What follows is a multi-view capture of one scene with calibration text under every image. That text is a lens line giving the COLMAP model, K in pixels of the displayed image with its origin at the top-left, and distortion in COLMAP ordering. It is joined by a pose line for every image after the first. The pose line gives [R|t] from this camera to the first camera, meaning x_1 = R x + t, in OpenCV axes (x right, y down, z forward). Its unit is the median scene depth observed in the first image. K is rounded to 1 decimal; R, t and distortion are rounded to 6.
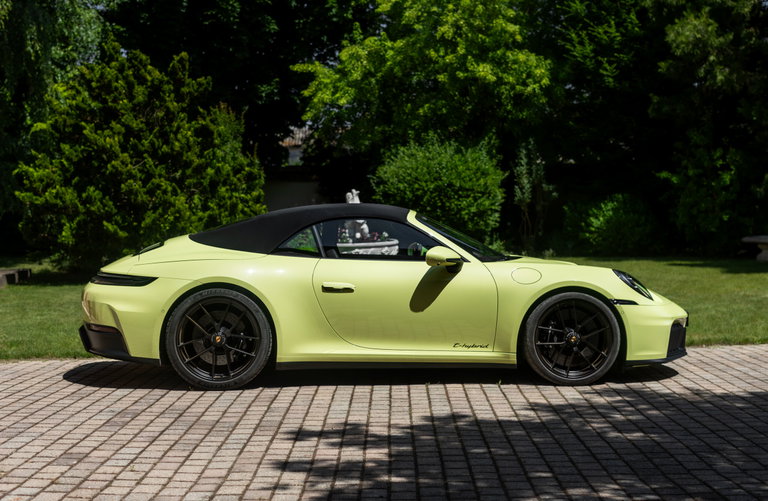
lens RADIAL K [[1149.0, 0, 398.8], [0, 1149.0, 251.1], [0, 0, 1]] dist [-0.038597, -0.102009]
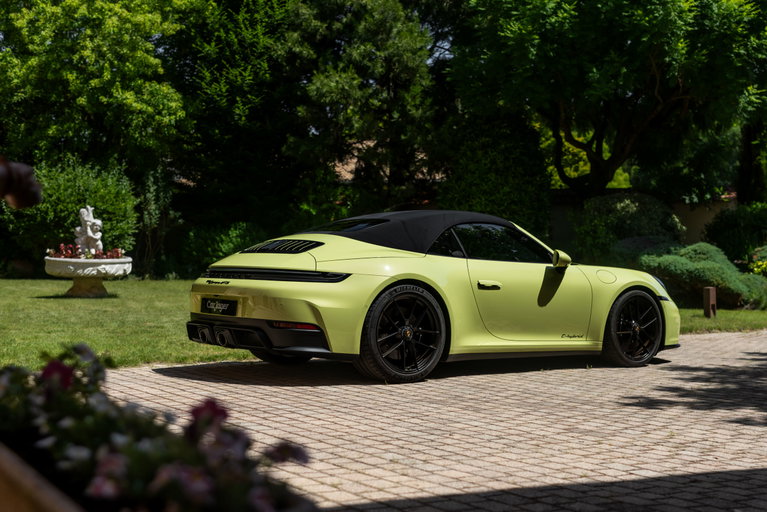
lens RADIAL K [[1070.7, 0, 383.5], [0, 1070.7, 256.0], [0, 0, 1]] dist [-0.013134, -0.022682]
pose [[0.828885, 0.023661, 0.558918, -0.334186], [-0.006839, 0.999459, -0.032168, 0.017522], [-0.559377, 0.022841, 0.828599, 0.095213]]
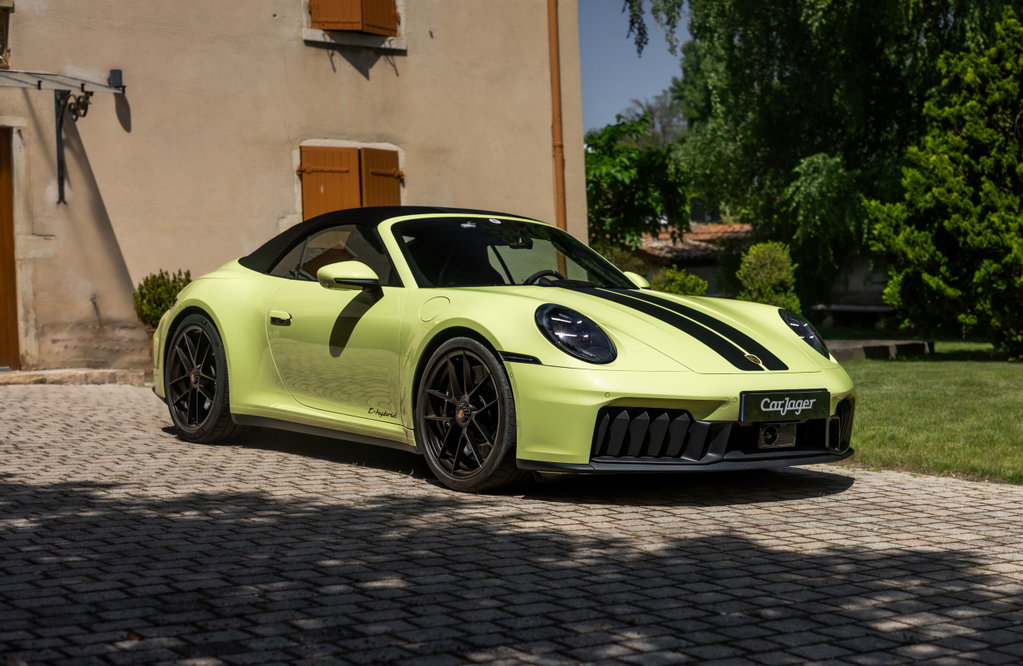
lens RADIAL K [[1530.5, 0, 531.2], [0, 1530.5, 333.8], [0, 0, 1]] dist [-0.038597, -0.102009]
pose [[0.604313, 0.035580, -0.795952, 0.381871], [-0.041959, 0.999037, 0.012802, 0.010477], [0.795641, 0.025661, 0.605225, 0.253123]]
